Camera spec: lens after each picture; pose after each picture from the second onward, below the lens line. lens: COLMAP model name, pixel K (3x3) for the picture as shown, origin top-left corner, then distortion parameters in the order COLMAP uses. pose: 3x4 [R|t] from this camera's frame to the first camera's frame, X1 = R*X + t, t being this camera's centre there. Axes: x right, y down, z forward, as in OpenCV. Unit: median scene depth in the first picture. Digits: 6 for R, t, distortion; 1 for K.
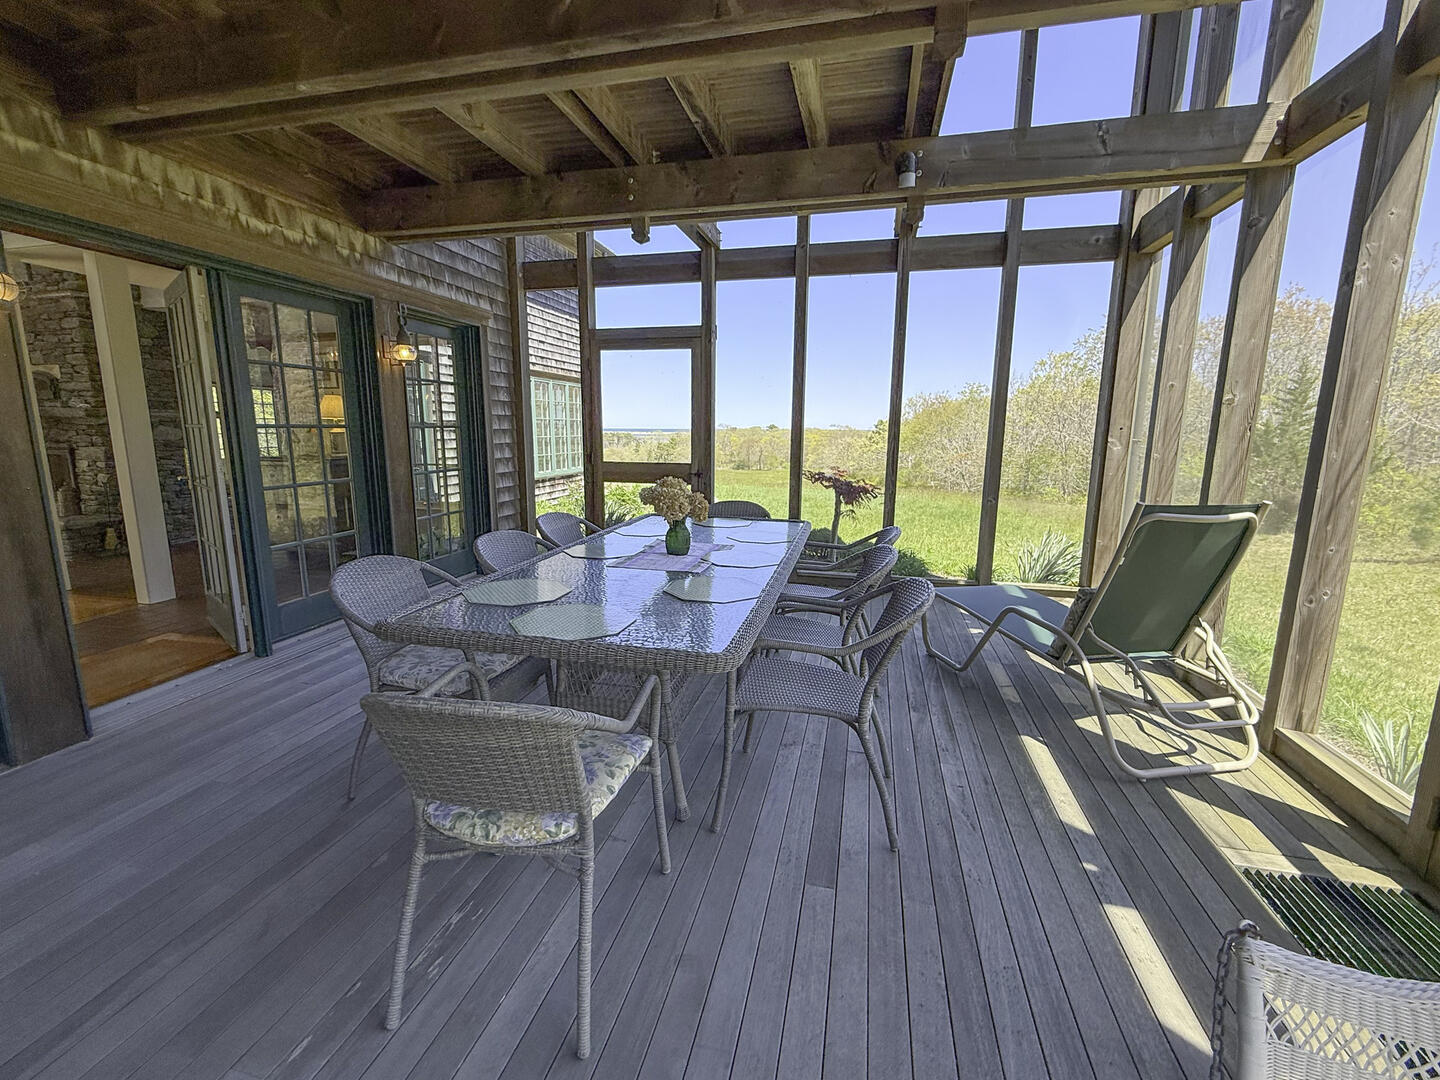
lens RADIAL K [[590.2, 0, 713.6], [0, 590.2, 537.0], [0, 0, 1]] dist [0.000042, 0.000096]
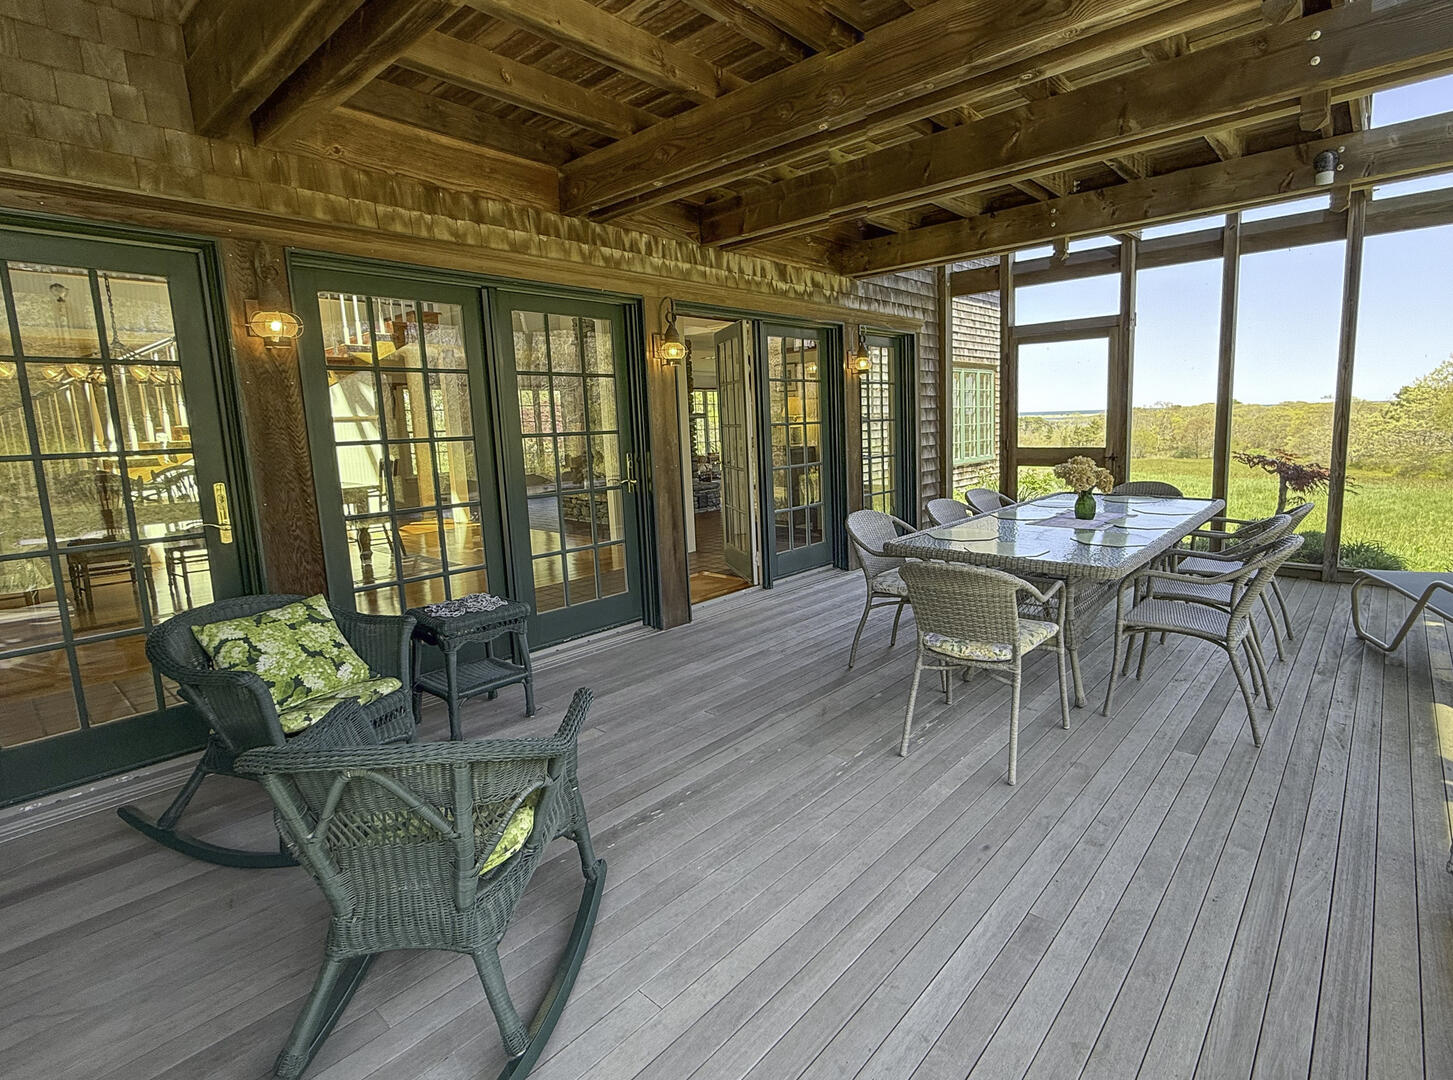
lens RADIAL K [[989.1, 0, 726.3], [0, 989.1, 539.5], [0, 0, 1]] dist [0.003431, 0.001106]
pose [[0.905923, 0.021162, -0.422912, 0.121809], [-0.040852, 0.998459, -0.037548, 0.162027], [0.421466, 0.051292, 0.905392, -1.060825]]
